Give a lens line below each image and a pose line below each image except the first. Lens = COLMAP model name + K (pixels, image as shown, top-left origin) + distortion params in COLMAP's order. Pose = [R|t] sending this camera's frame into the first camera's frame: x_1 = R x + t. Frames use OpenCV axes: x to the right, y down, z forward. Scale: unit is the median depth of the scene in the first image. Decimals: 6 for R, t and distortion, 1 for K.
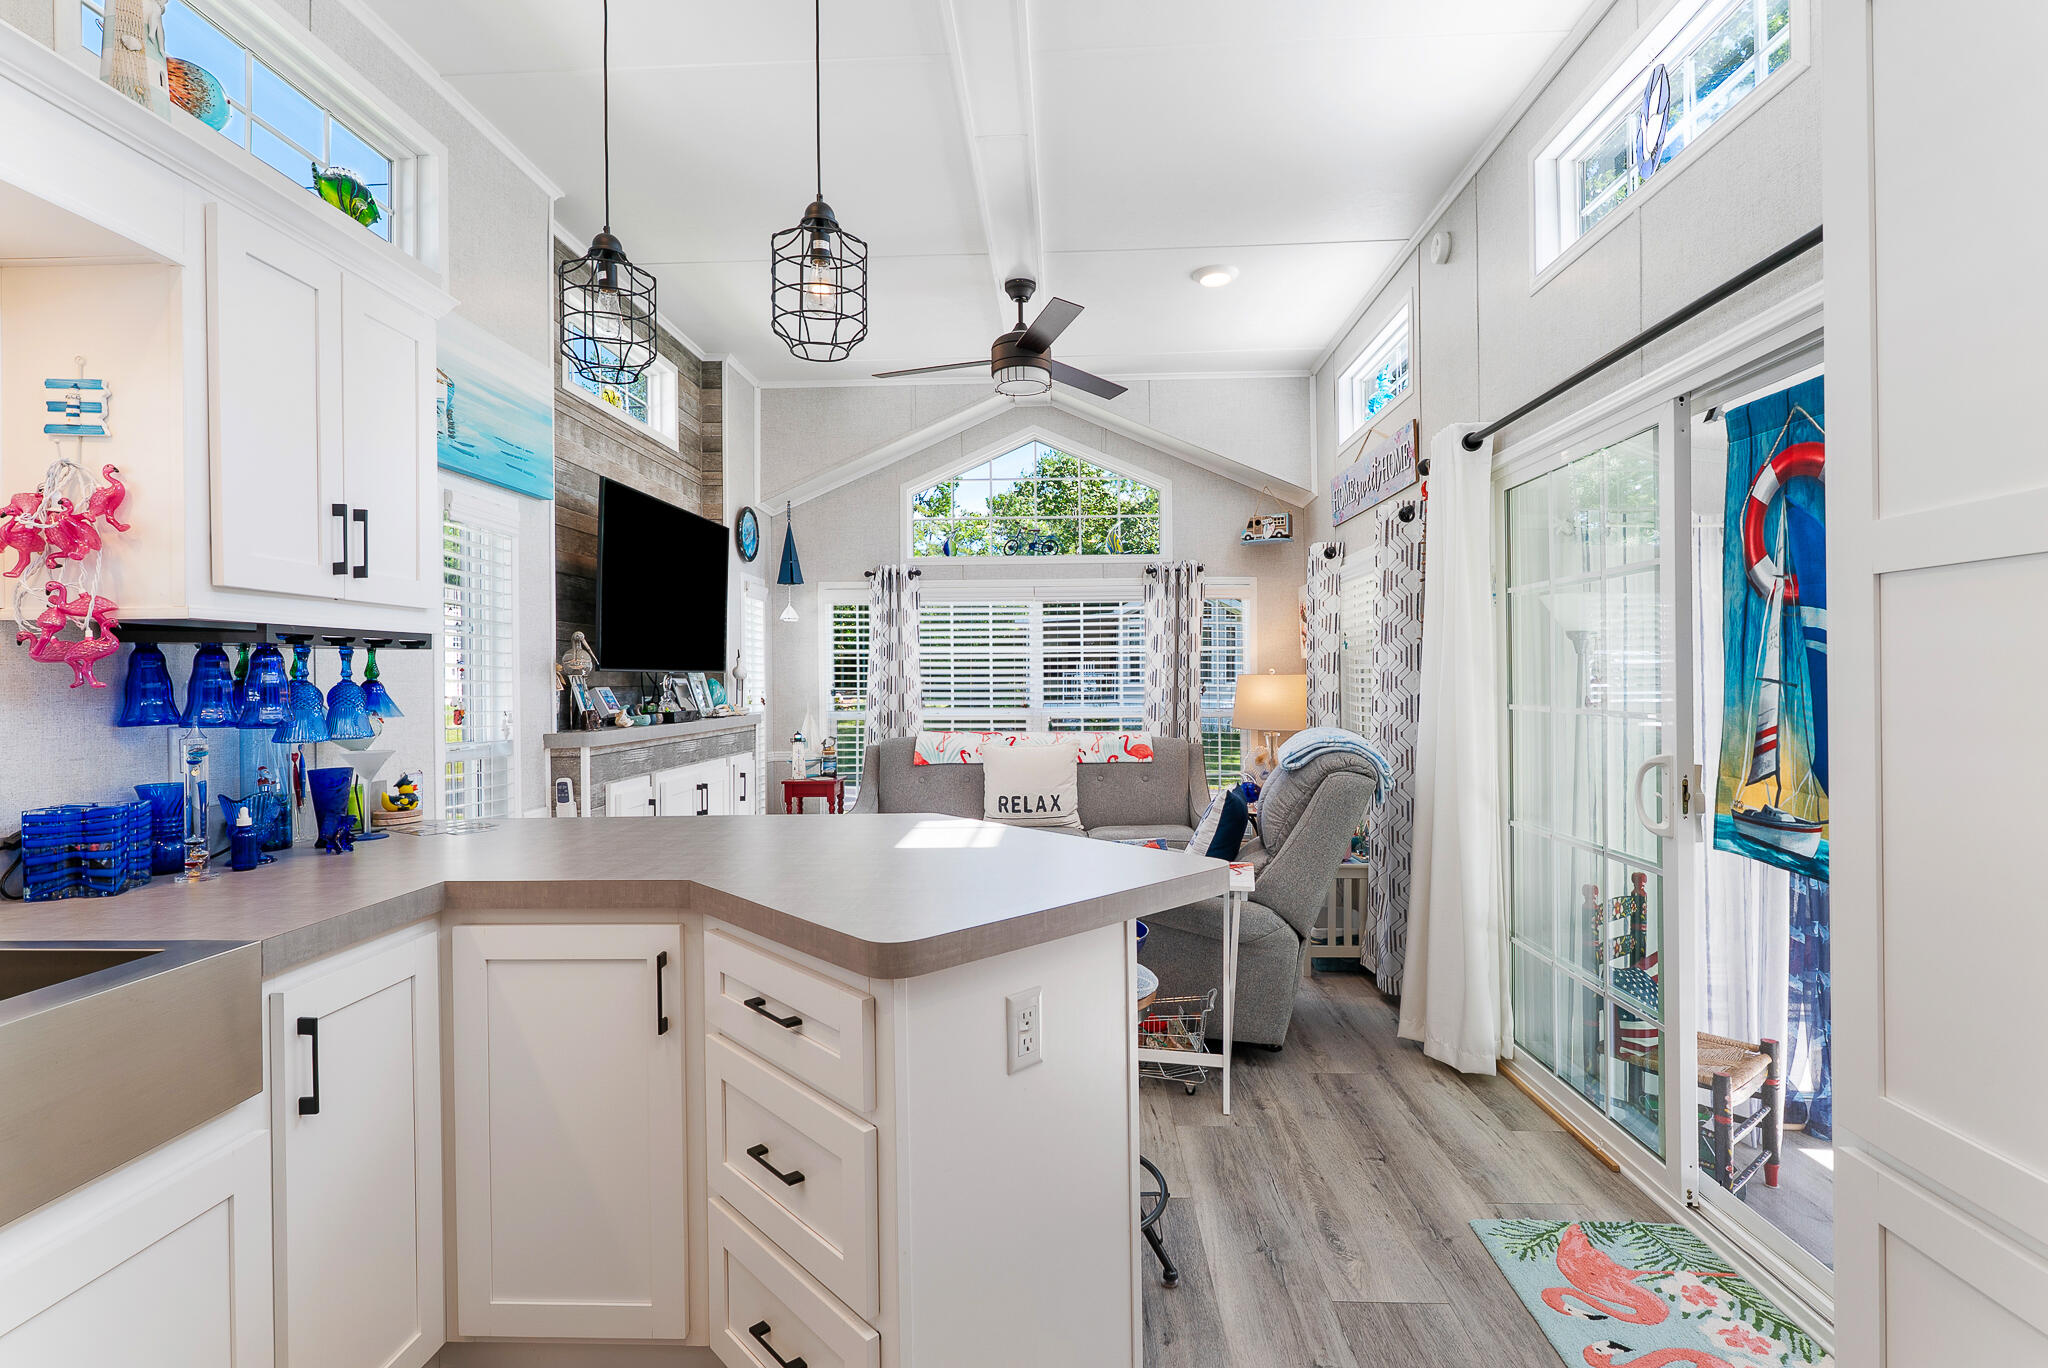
lens RADIAL K [[996.6, 0, 1024.8], [0, 996.6, 681.4], [0, 0, 1]] dist [0.002621, -0.000033]
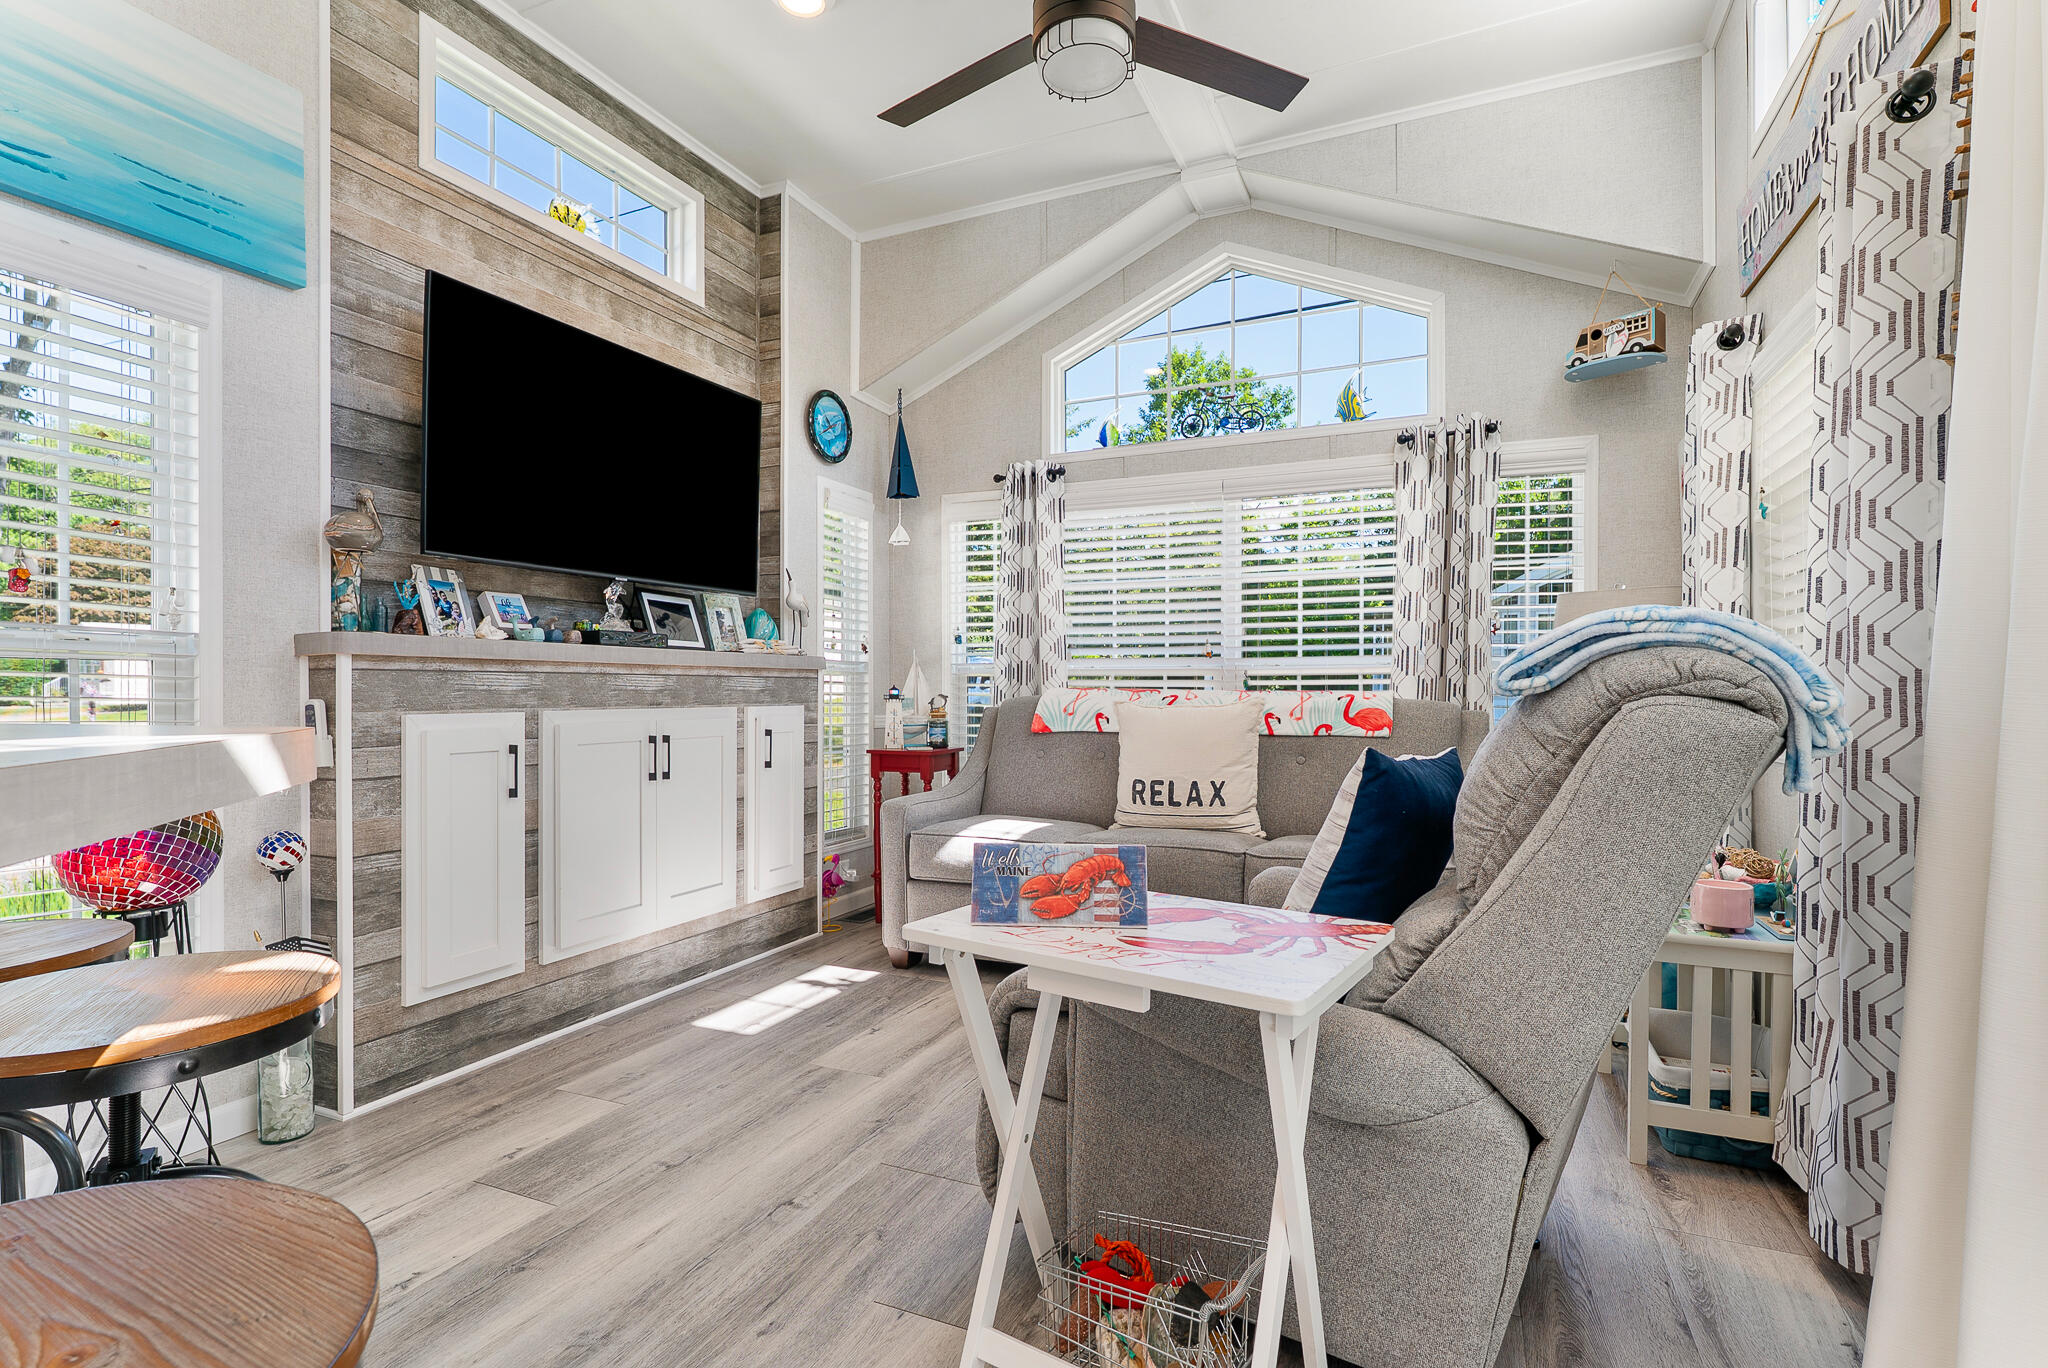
lens RADIAL K [[979.3, 0, 1018.8], [0, 979.3, 698.2], [0, 0, 1]] dist [0.000280, -0.001552]
pose [[0.928156, 0.010197, -0.372051, 0.146203], [-0.008039, 0.999941, 0.007351, 0.056895], [0.372103, -0.003833, 0.928183, 0.367463]]
